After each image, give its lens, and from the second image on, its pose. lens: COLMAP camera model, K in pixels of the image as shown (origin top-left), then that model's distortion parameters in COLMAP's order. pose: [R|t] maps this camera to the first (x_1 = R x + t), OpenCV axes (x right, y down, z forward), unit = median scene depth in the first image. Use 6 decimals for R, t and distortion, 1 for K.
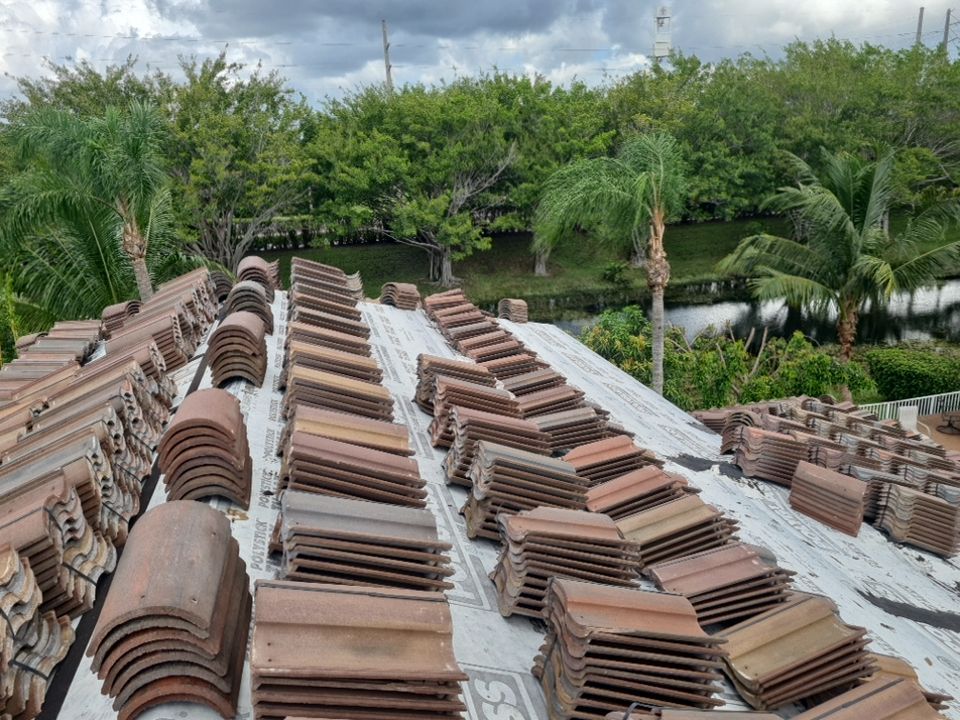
lens RADIAL K [[703.4, 0, 473.0], [0, 703.4, 358.8], [0, 0, 1]] dist [0.044575, -0.039341]
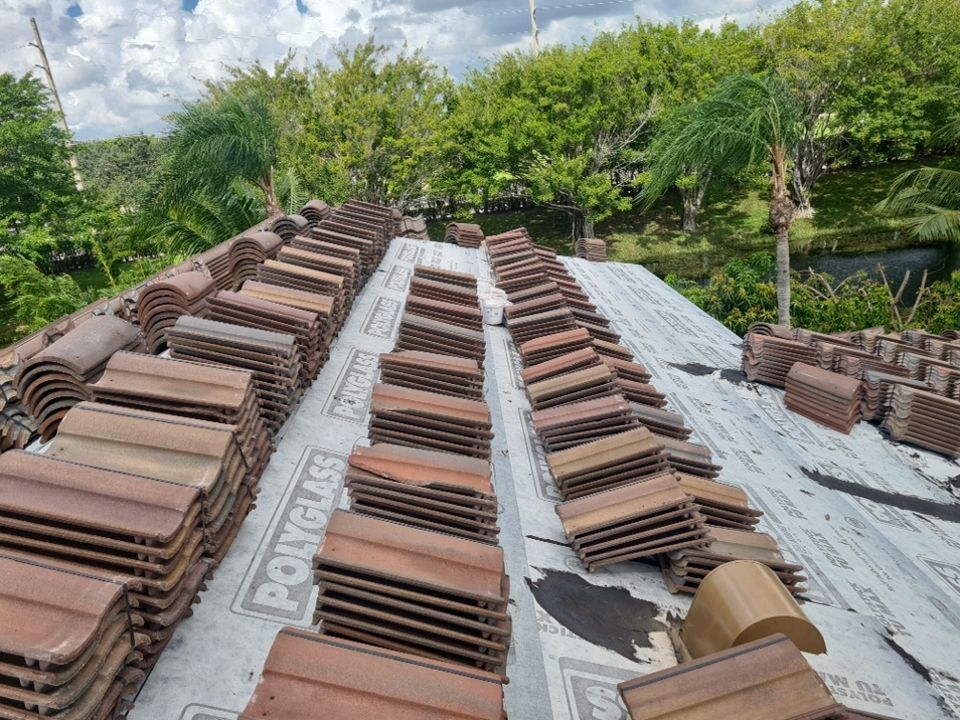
lens RADIAL K [[703.4, 0, 473.0], [0, 703.4, 358.8], [0, 0, 1]] dist [0.044575, -0.039341]
pose [[0.971472, -0.010067, -0.236942, 0.182062], [0.019286, 0.999143, 0.036623, 0.067110], [0.236370, -0.040148, 0.970833, -0.068239]]
